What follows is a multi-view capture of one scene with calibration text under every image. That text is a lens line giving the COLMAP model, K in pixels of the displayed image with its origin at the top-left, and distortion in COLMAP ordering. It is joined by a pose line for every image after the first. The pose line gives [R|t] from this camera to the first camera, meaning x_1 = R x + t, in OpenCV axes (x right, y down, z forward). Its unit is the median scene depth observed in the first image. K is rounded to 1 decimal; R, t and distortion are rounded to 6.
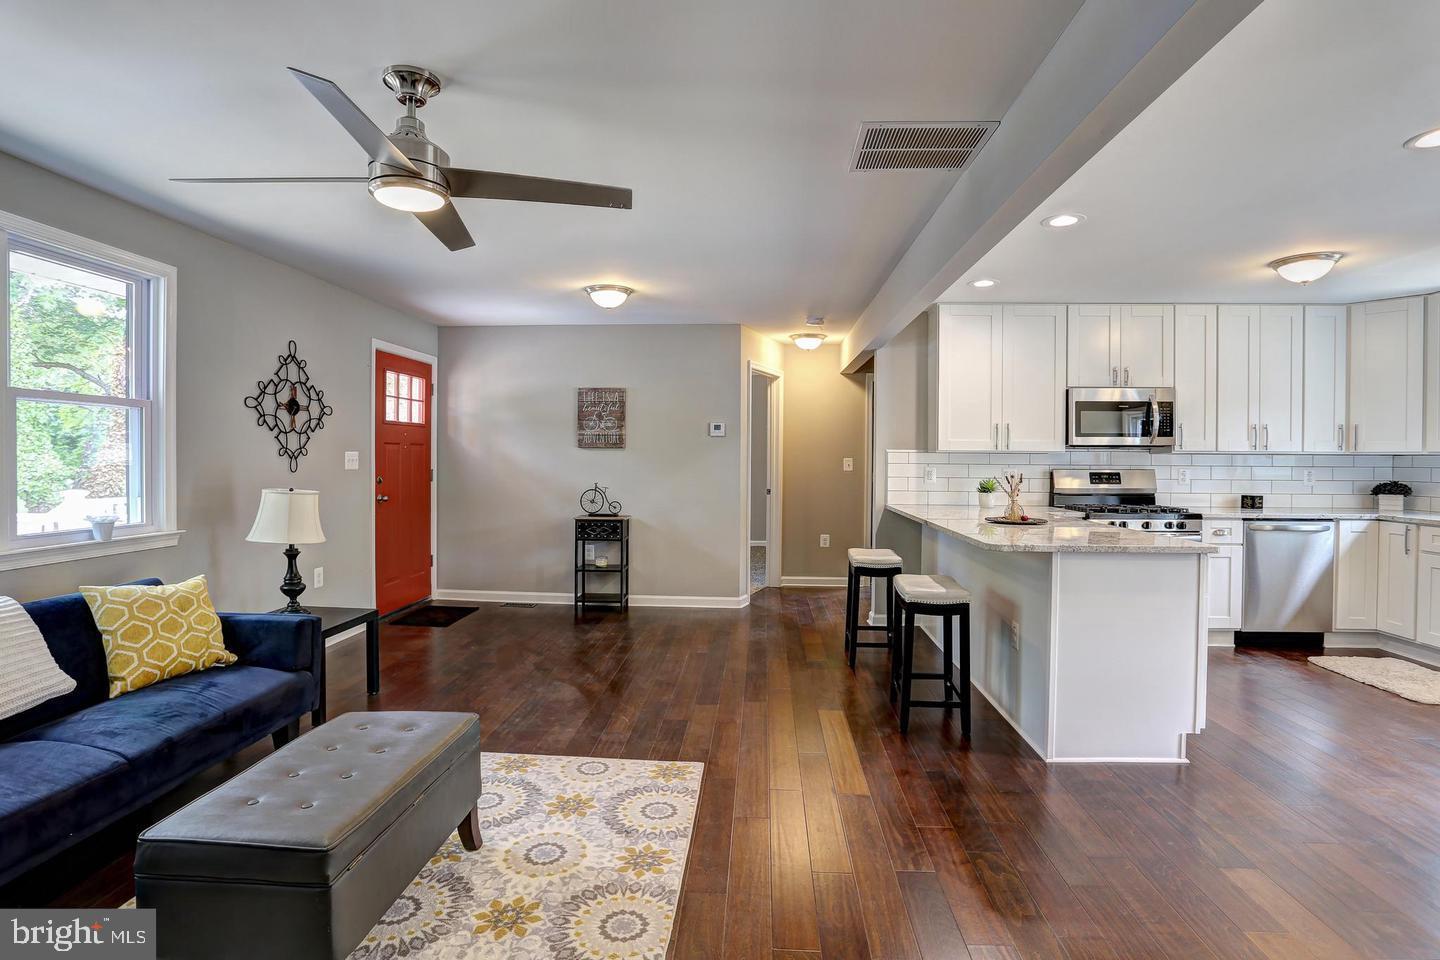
lens RADIAL K [[706.1, 0, 715.4], [0, 706.1, 474.1], [0, 0, 1]] dist [-0.047648, 0.011019]
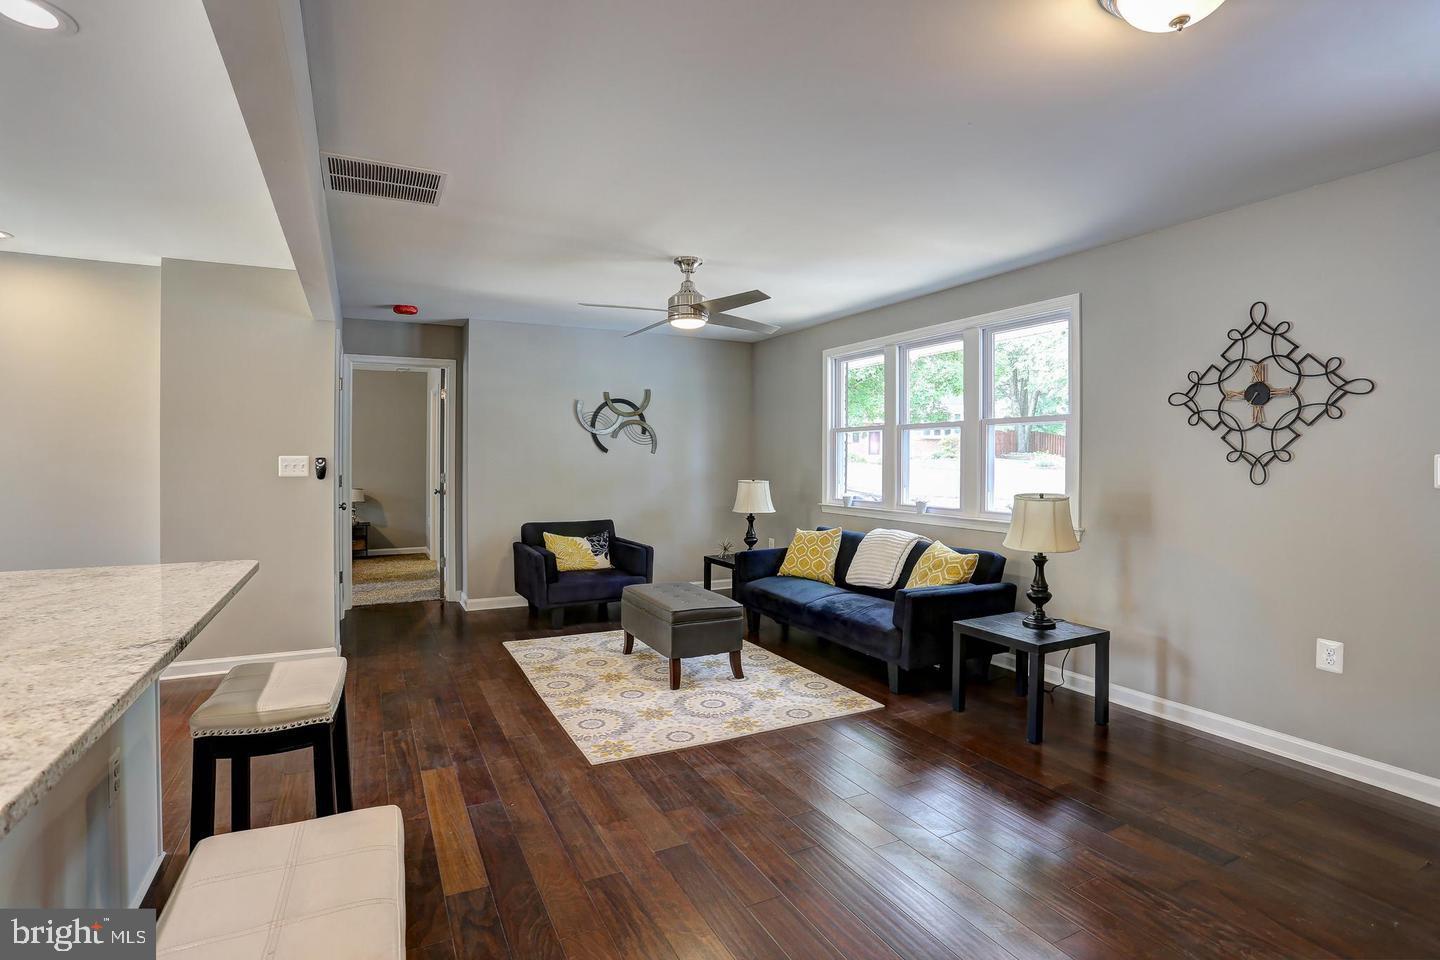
lens RADIAL K [[706.1, 0, 712.5], [0, 706.1, 466.1], [0, 0, 1]] dist [-0.047648, 0.011019]
pose [[-0.860920, -0.005997, -0.508706, 0.220171], [-0.023268, 0.999348, 0.027596, -0.026708], [0.508209, 0.035594, -0.860498, 1.231702]]
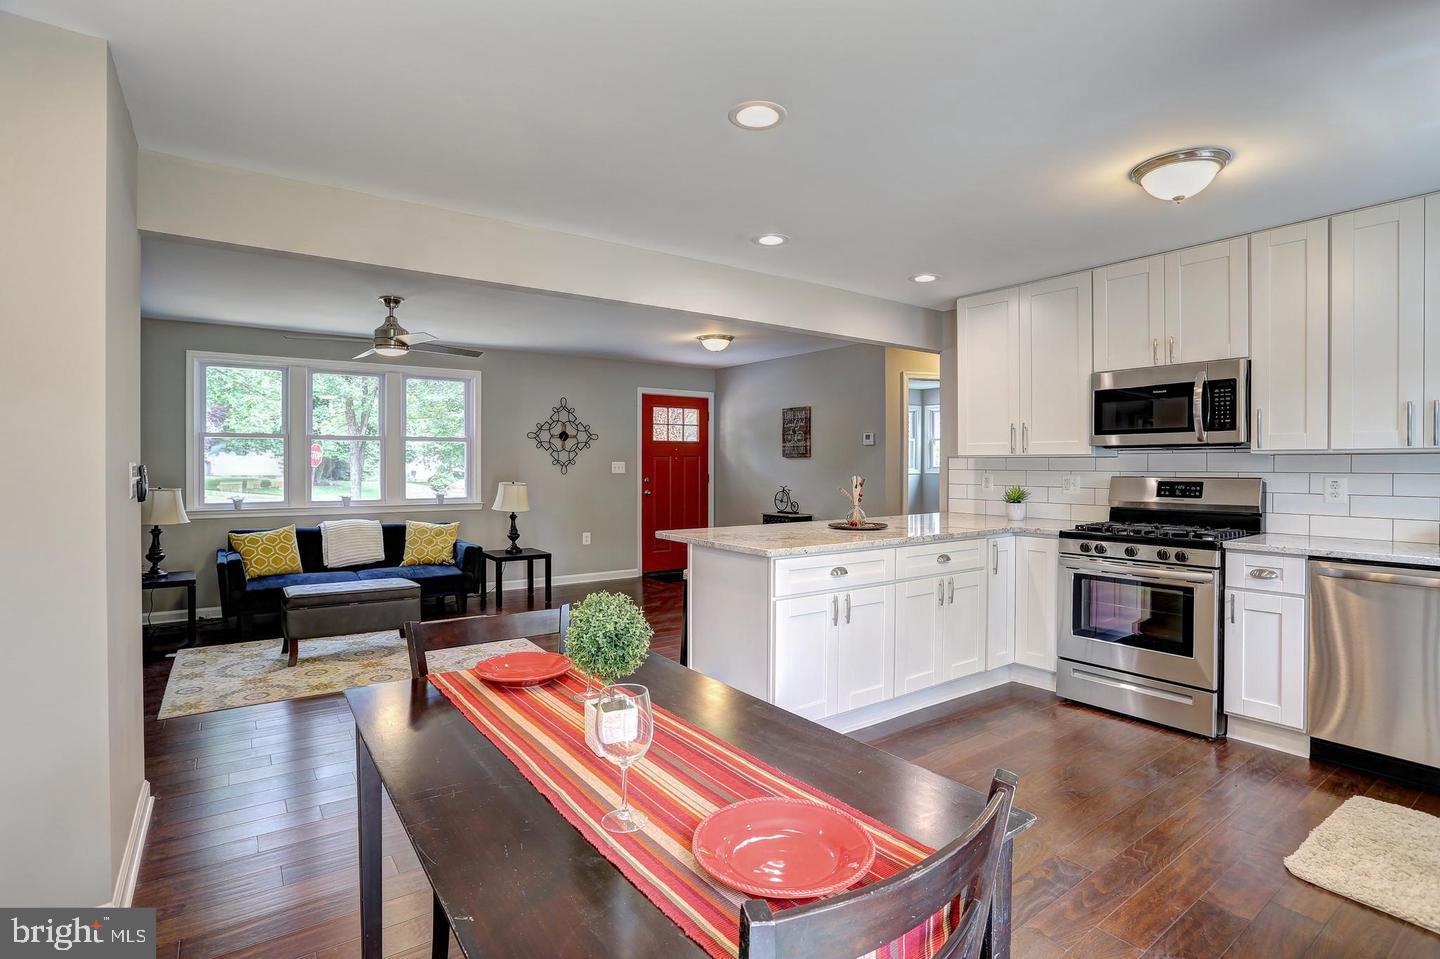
lens RADIAL K [[706.1, 0, 705.9], [0, 706.1, 472.2], [0, 0, 1]] dist [-0.047648, 0.011019]
pose [[0.621910, 0.003022, -0.783083, 0.911092], [-0.015898, 0.999835, -0.008768, 0.002205], [0.782927, 0.017902, 0.621855, 0.176444]]
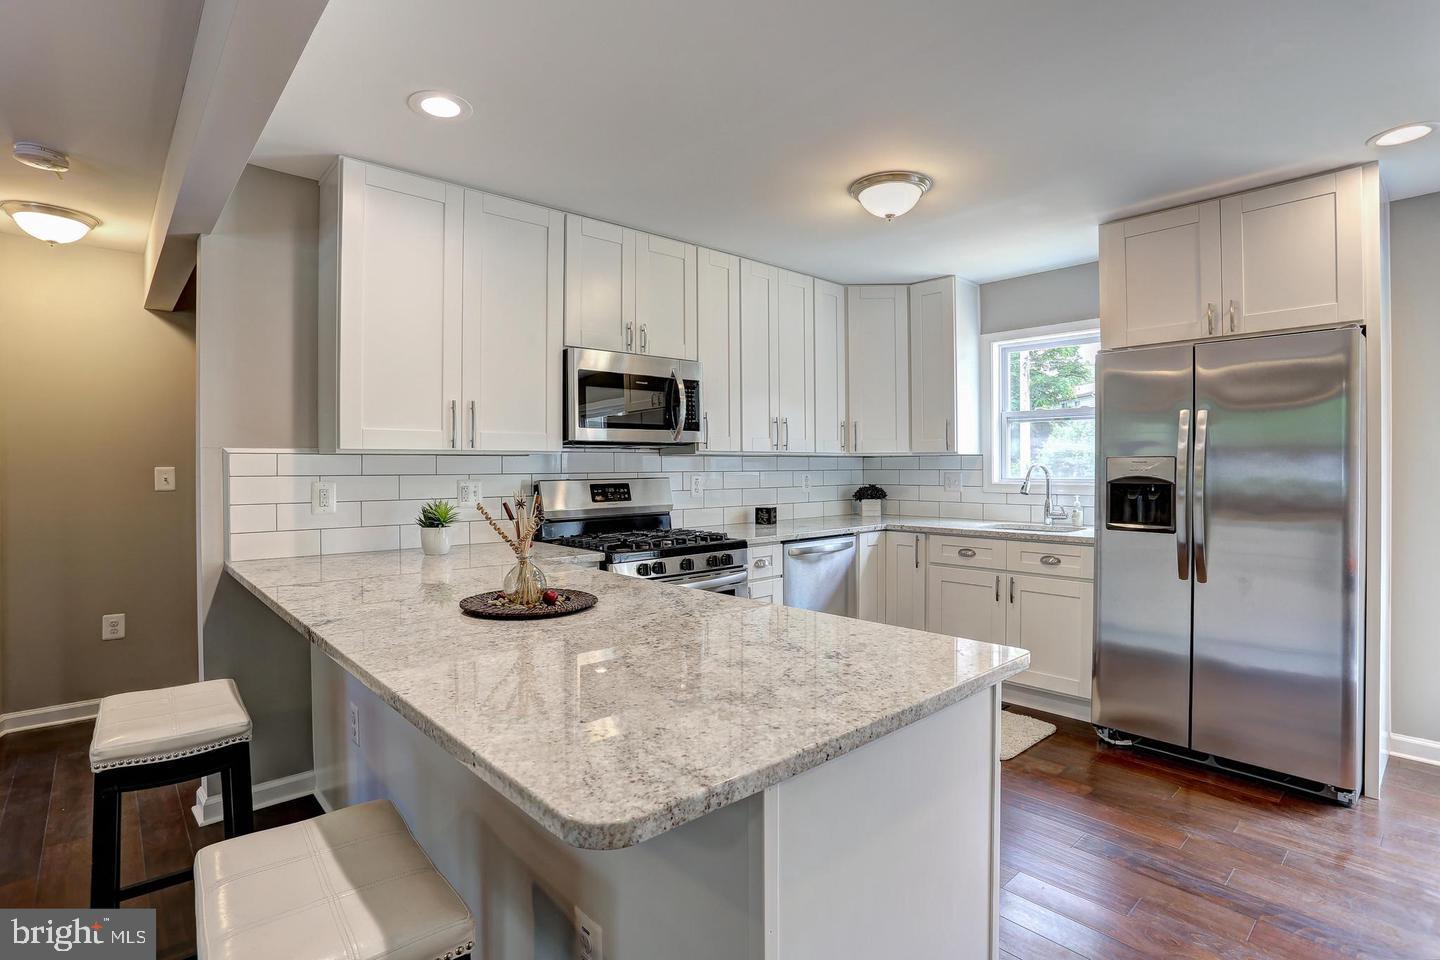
lens RADIAL K [[706.1, 0, 709.0], [0, 706.1, 461.4], [0, 0, 1]] dist [-0.047648, 0.011019]
pose [[0.701876, -0.005093, 0.712281, 0.162837], [0.024777, 0.999544, -0.017268, -0.010884], [-0.711868, 0.029768, 0.701682, 0.512841]]
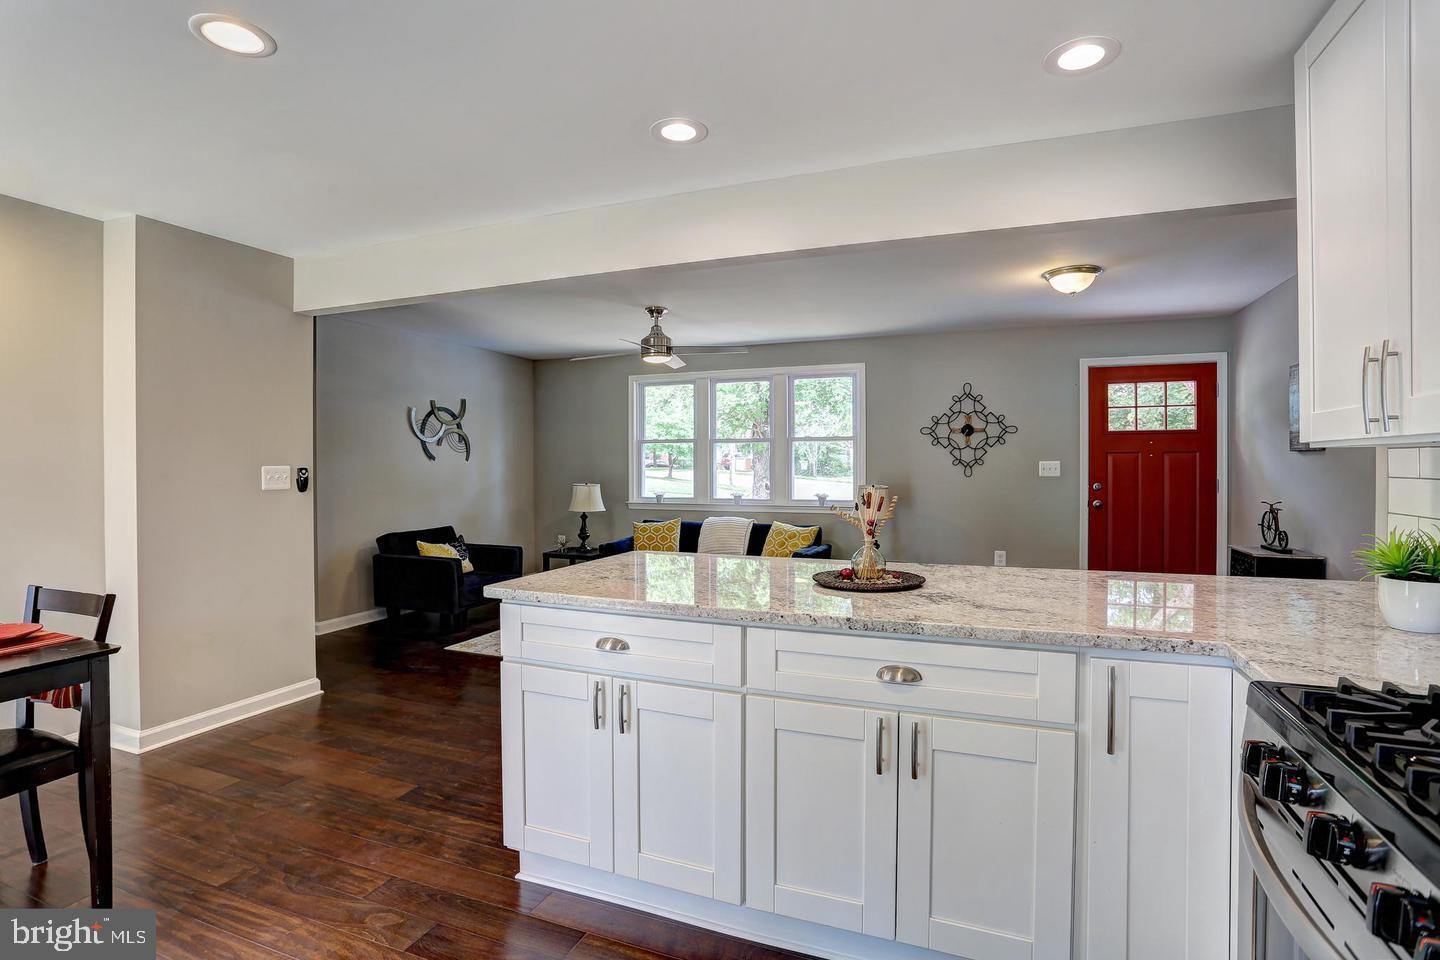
lens RADIAL K [[706.1, 0, 734.0], [0, 706.1, 469.4], [0, 0, 1]] dist [-0.047648, 0.011019]
pose [[-0.307892, 0.001047, -0.951421, 0.825870], [-0.022800, 0.999704, 0.008478, -0.017556], [0.951148, 0.024303, -0.307777, 0.918427]]
